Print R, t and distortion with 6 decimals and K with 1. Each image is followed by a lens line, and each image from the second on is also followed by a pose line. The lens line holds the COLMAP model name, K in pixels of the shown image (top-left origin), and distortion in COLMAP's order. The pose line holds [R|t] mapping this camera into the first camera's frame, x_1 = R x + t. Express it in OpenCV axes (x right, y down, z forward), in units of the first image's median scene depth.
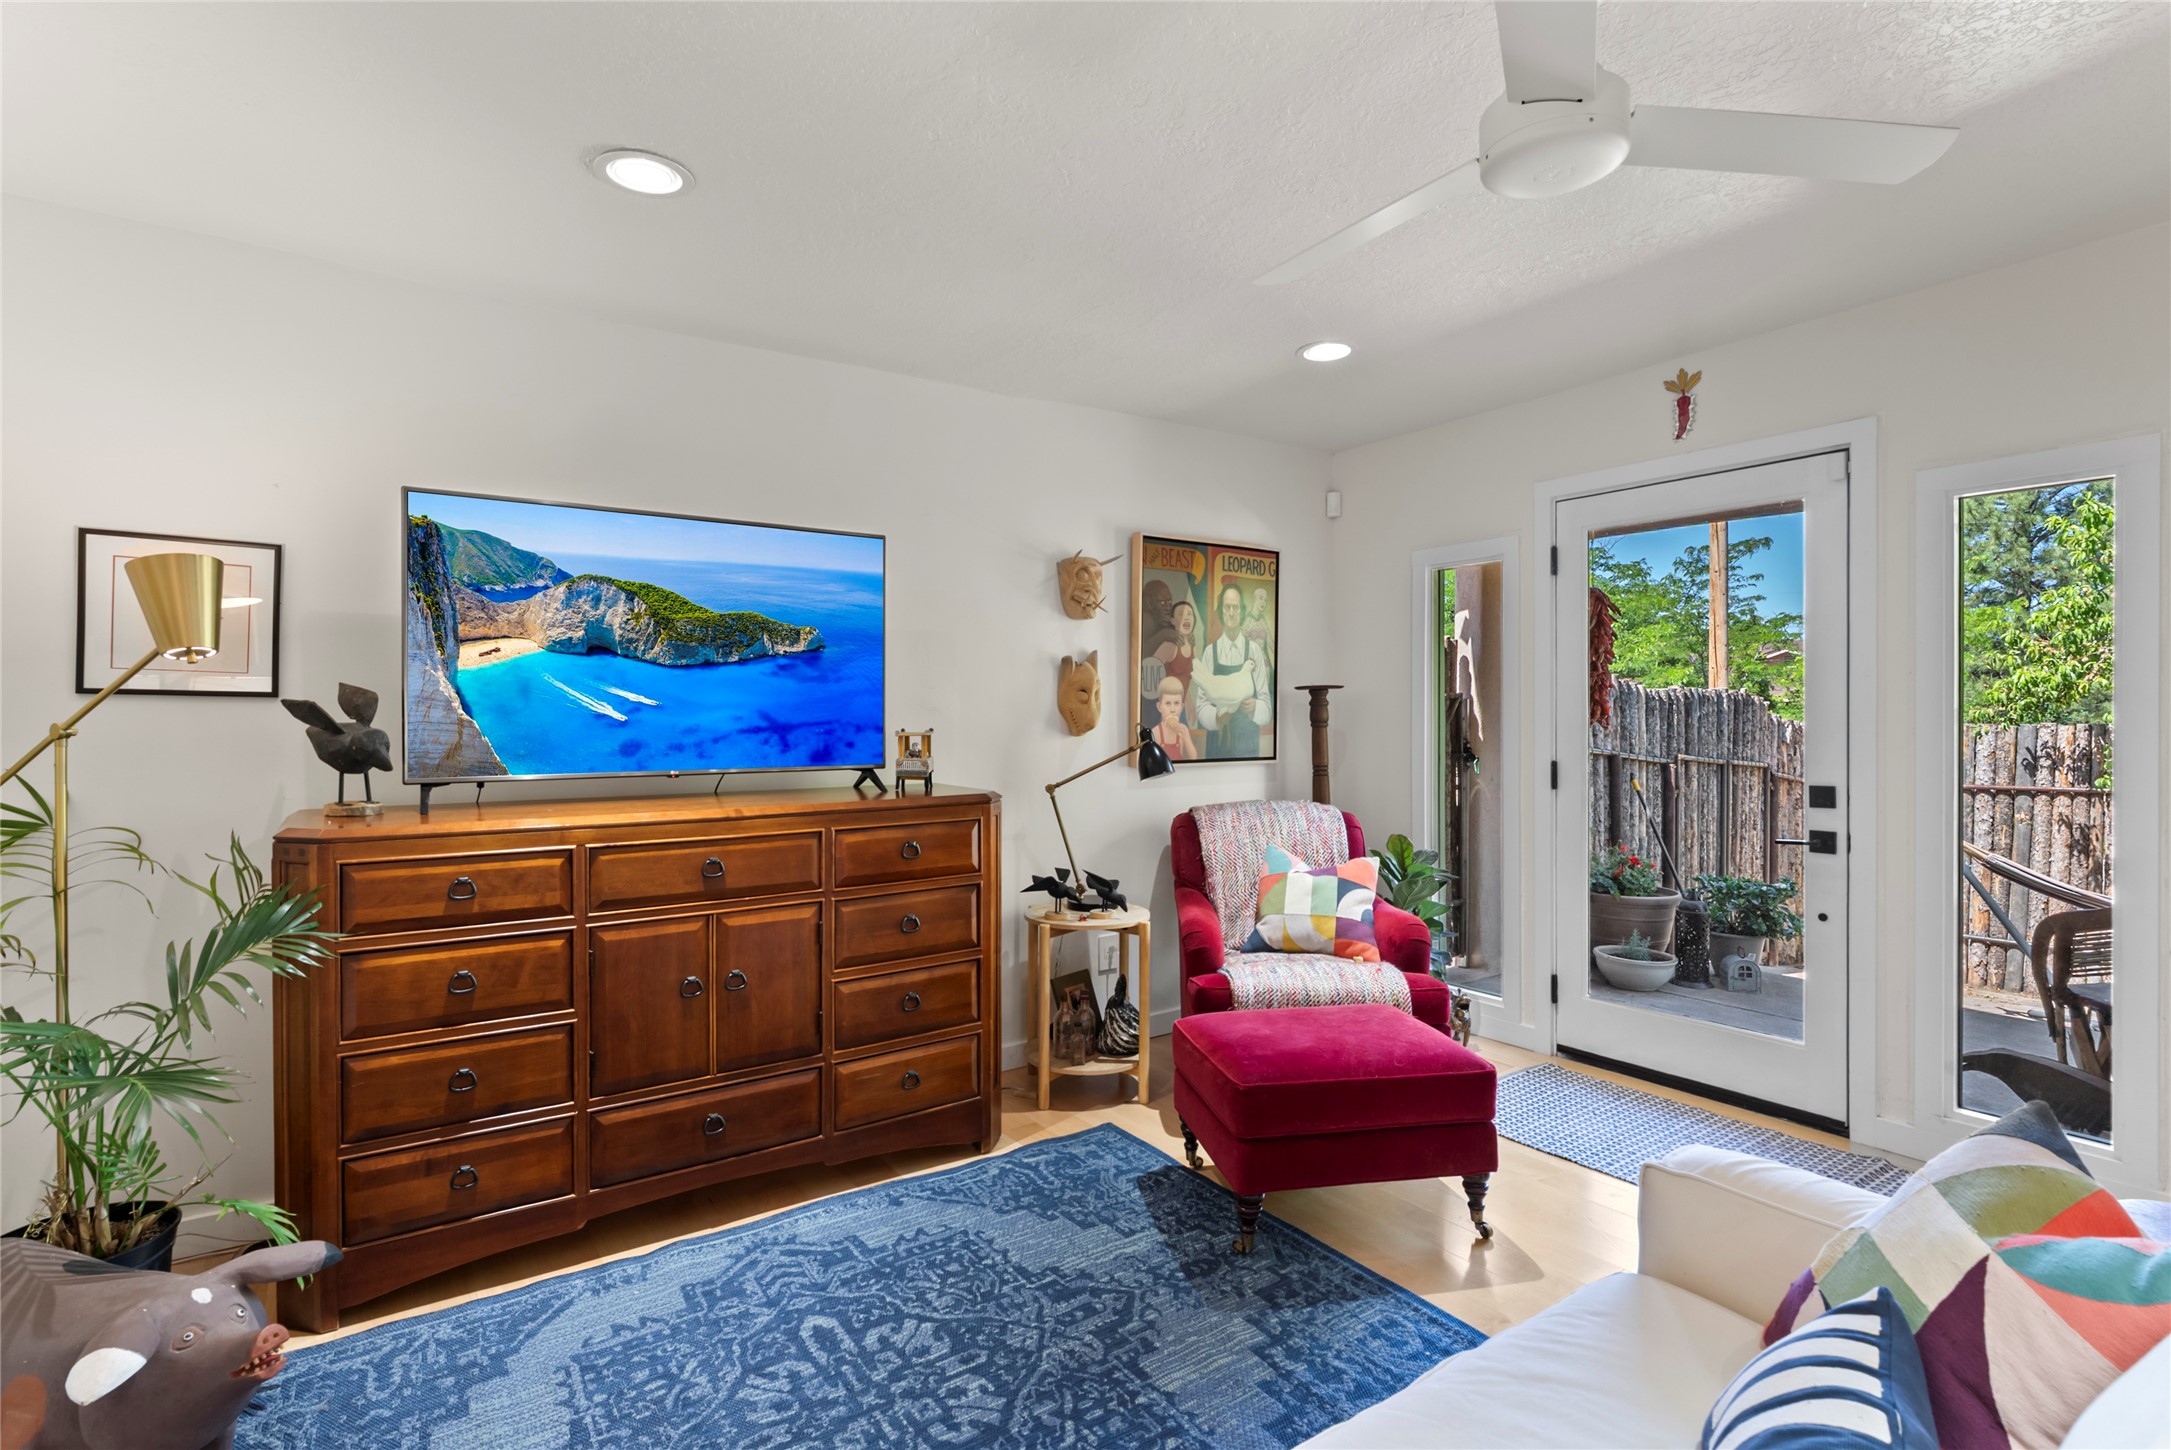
lens RADIAL K [[1030.4, 0, 1079.0], [0, 1030.4, 719.7], [0, 0, 1]] dist [-0.006188, 0.002520]
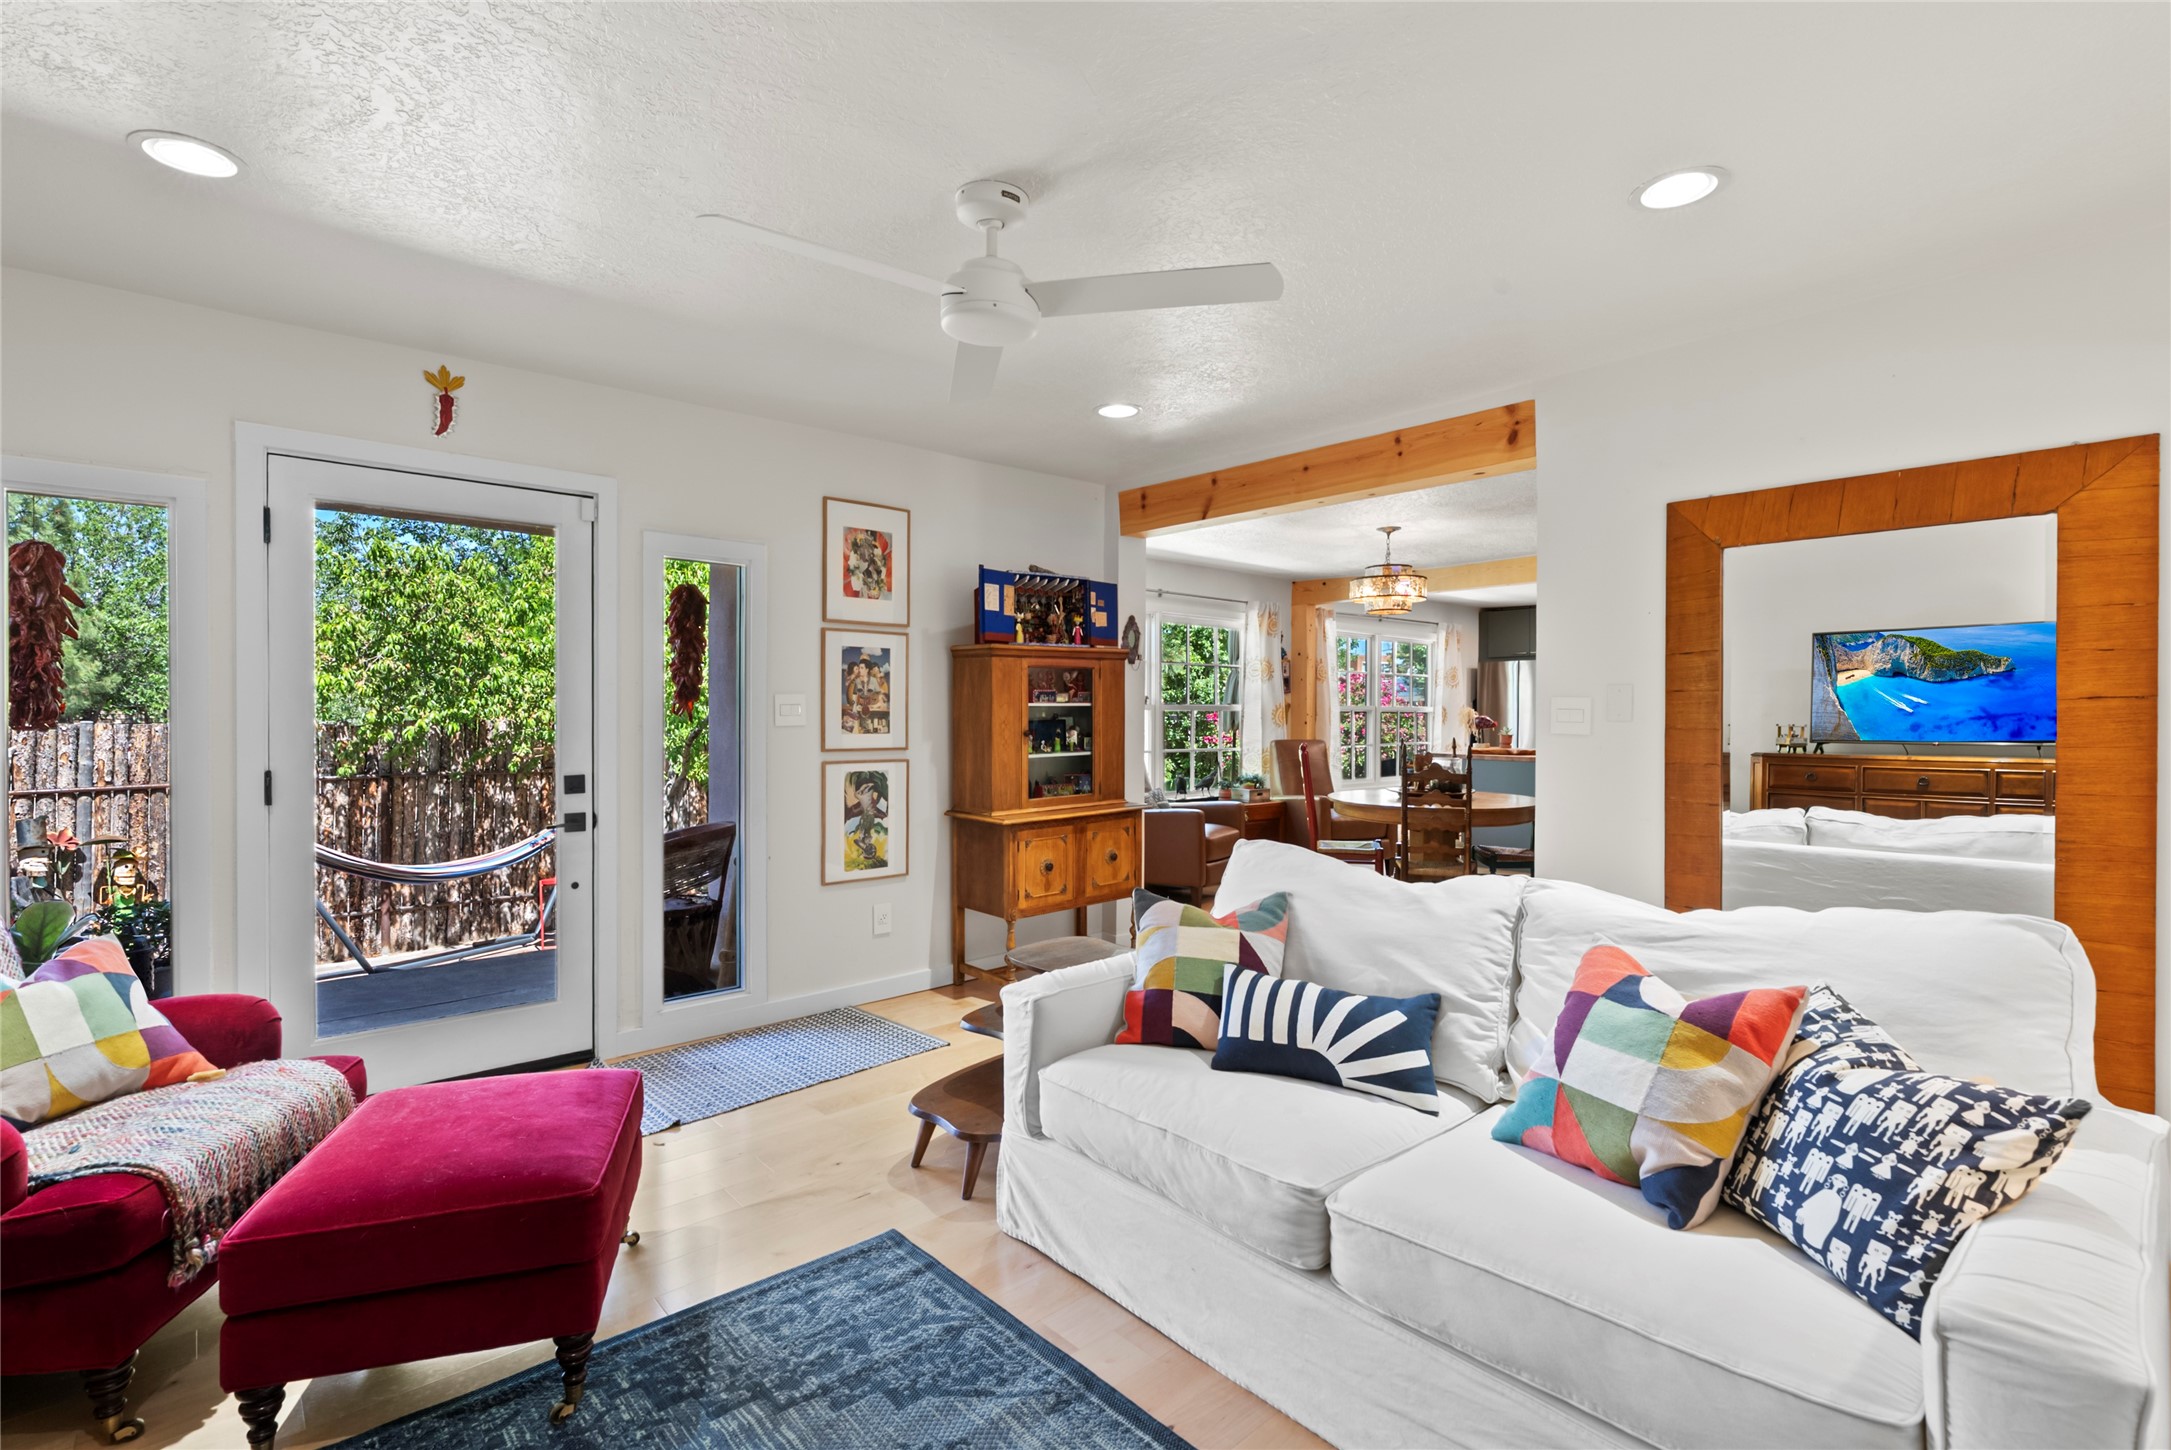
lens RADIAL K [[990.7, 0, 1092.9], [0, 990.7, 716.6], [0, 0, 1]] dist [-0.005019, 0.002175]
pose [[-0.133731, 0.000716, 0.991017, -0.506530], [0.002640, 0.999996, -0.000366, -0.000976], [-0.991014, 0.002567, -0.133733, 0.577063]]
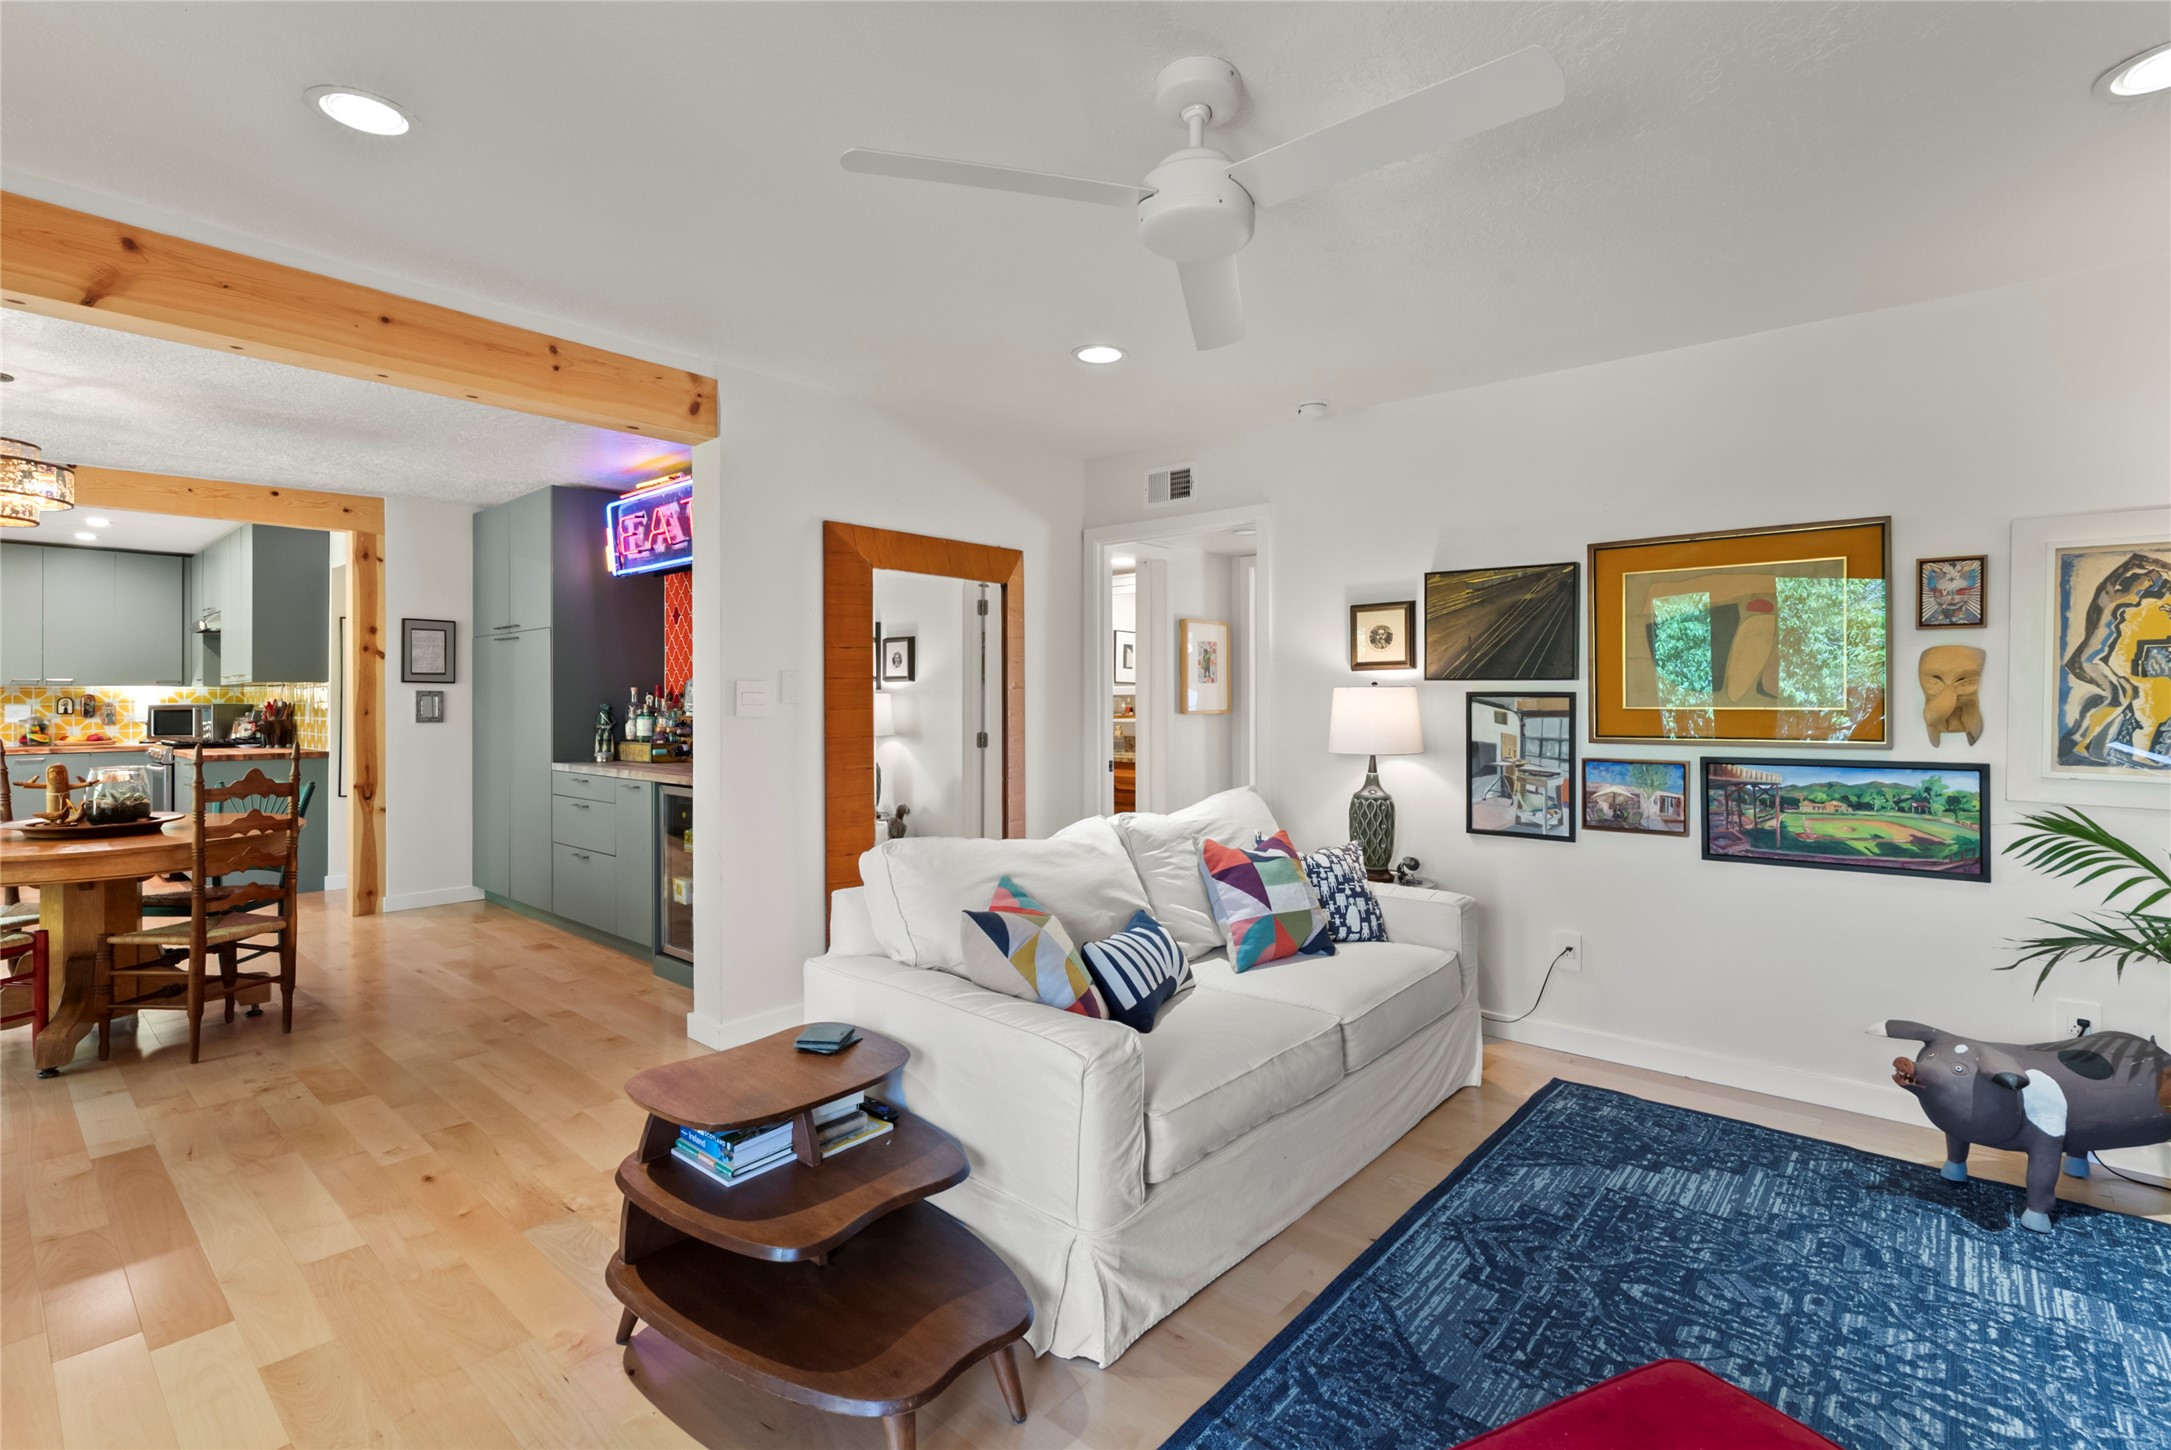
lens RADIAL K [[990.7, 0, 1085.7], [0, 990.7, 698.0], [0, 0, 1]] dist [-0.005019, 0.002175]
pose [[-0.968609, 0.004596, -0.248546, 0.480987], [0.004104, 0.999988, 0.002499, -0.003669], [0.248554, 0.001401, -0.968617, 1.147637]]
